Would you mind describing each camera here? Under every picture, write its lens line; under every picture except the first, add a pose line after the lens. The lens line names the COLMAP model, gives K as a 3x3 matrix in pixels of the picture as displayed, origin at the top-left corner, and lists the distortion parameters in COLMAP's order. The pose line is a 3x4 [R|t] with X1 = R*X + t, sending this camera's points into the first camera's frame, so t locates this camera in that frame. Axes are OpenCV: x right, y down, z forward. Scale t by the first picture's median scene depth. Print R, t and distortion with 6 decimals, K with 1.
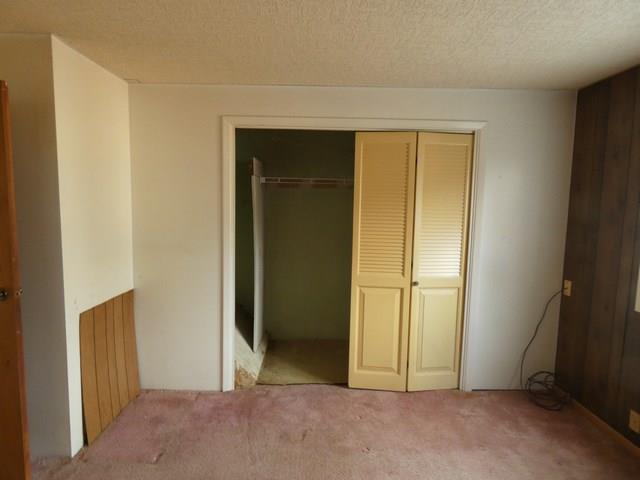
lens RADIAL K [[383.8, 0, 314.2], [0, 383.8, 238.6], [0, 0, 1]] dist [0.000890, -0.002608]
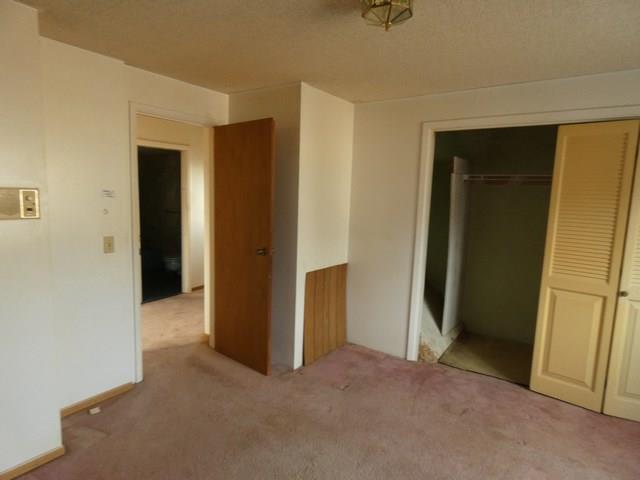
lens RADIAL K [[383.8, 0, 316.8], [0, 383.8, 239.8], [0, 0, 1]] dist [0.000890, -0.002608]
pose [[0.812197, 0.080061, -0.577863, 0.196485], [-0.075665, 0.996628, 0.031732, 0.020459], [0.578455, 0.017951, 0.815517, -0.122239]]
